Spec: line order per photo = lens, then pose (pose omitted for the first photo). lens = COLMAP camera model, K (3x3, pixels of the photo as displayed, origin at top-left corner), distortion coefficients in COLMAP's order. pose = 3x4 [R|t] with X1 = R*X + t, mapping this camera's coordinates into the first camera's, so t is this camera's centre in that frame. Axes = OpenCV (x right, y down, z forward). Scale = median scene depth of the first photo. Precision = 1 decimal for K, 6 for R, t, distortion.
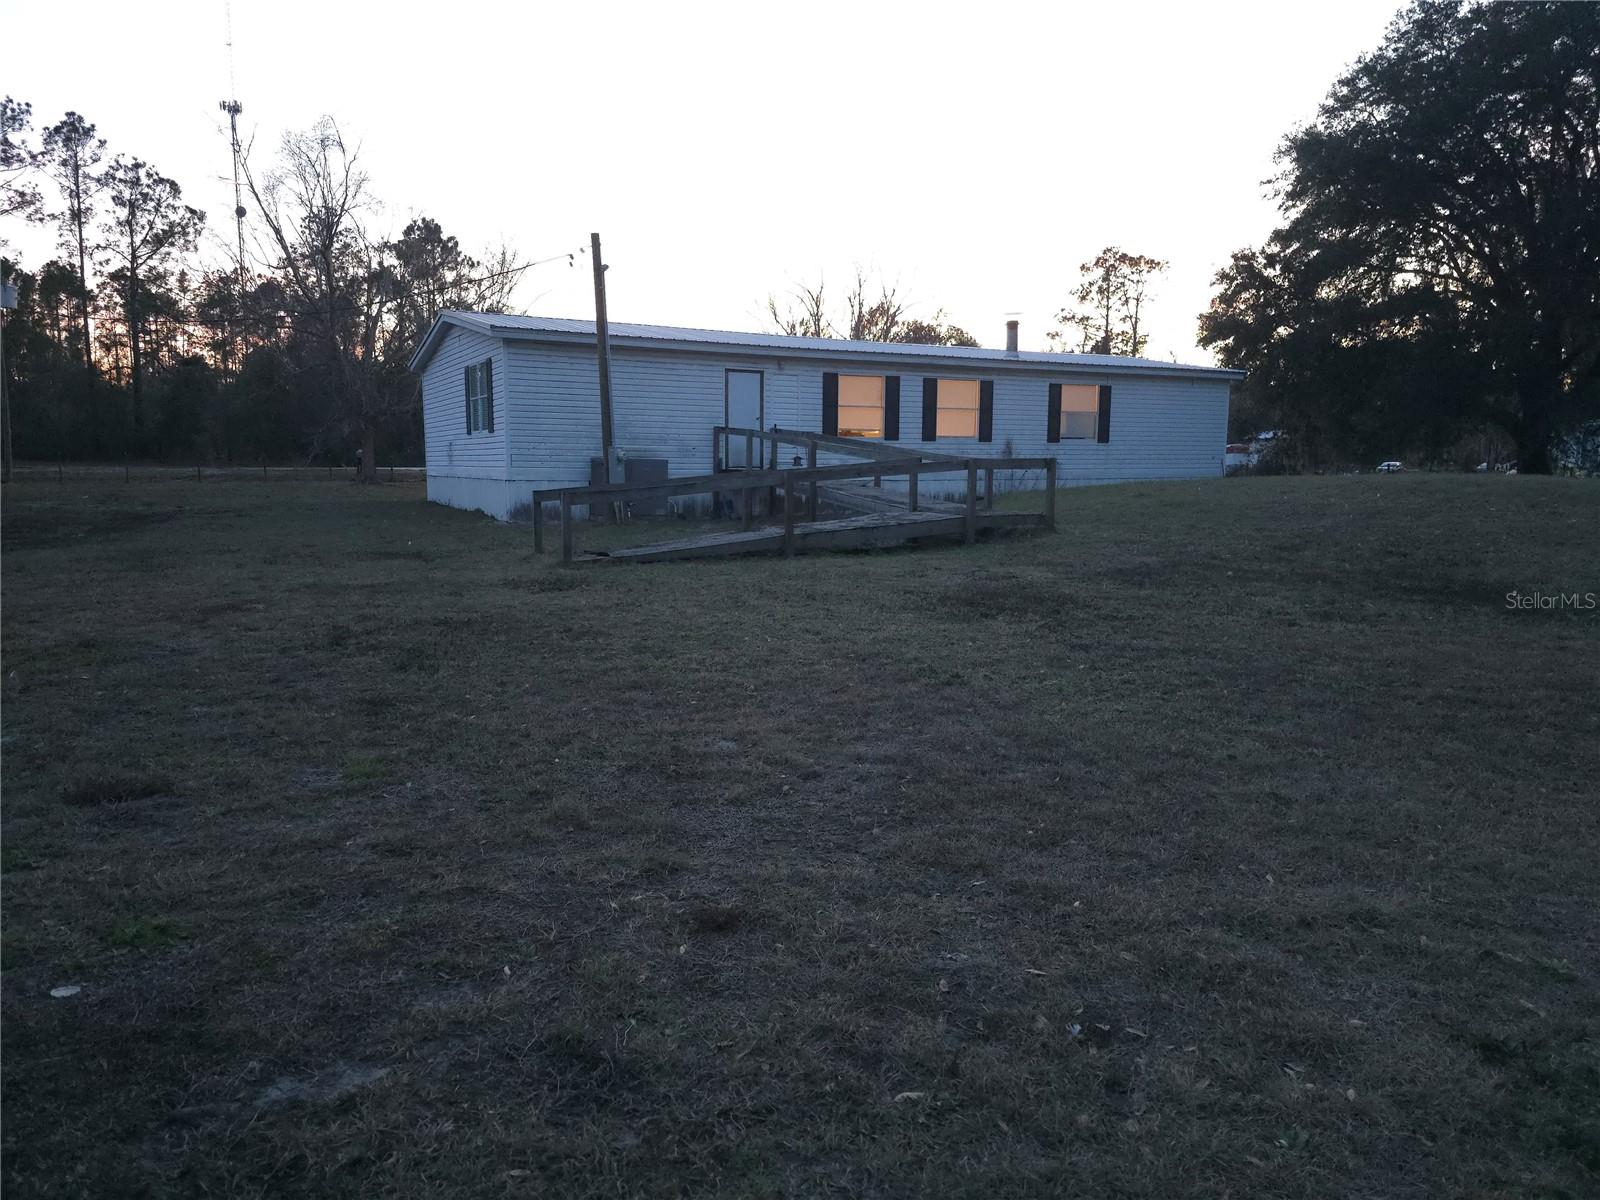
lens RADIAL K [[1105.9, 0, 800.0], [0, 1105.9, 600.0], [0, 0, 1]] dist [0.057755, 0.000412]
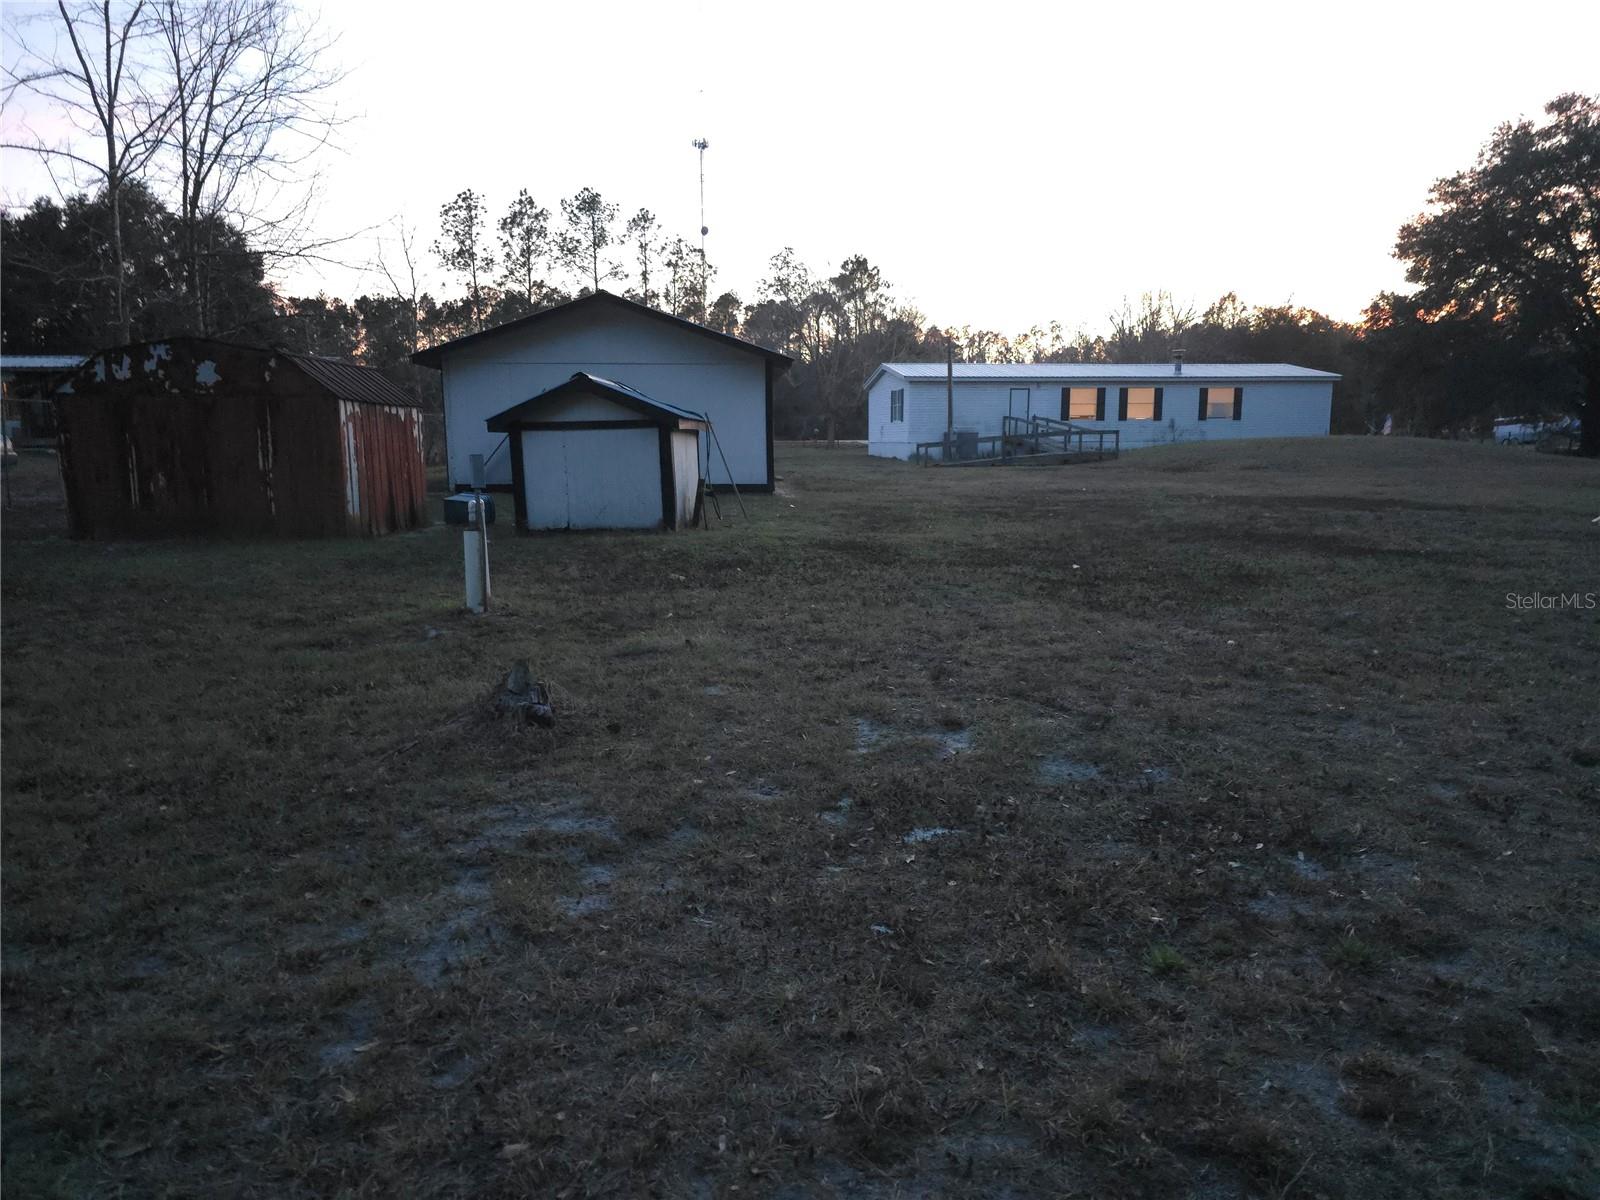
lens RADIAL K [[1105.9, 0, 800.0], [0, 1105.9, 600.0], [0, 0, 1]] dist [0.057755, 0.000412]
pose [[0.939128, 0.044293, -0.340700, 0.252957], [-0.036837, 0.998920, 0.028325, 0.127666], [0.341586, -0.014051, 0.939745, -0.969512]]
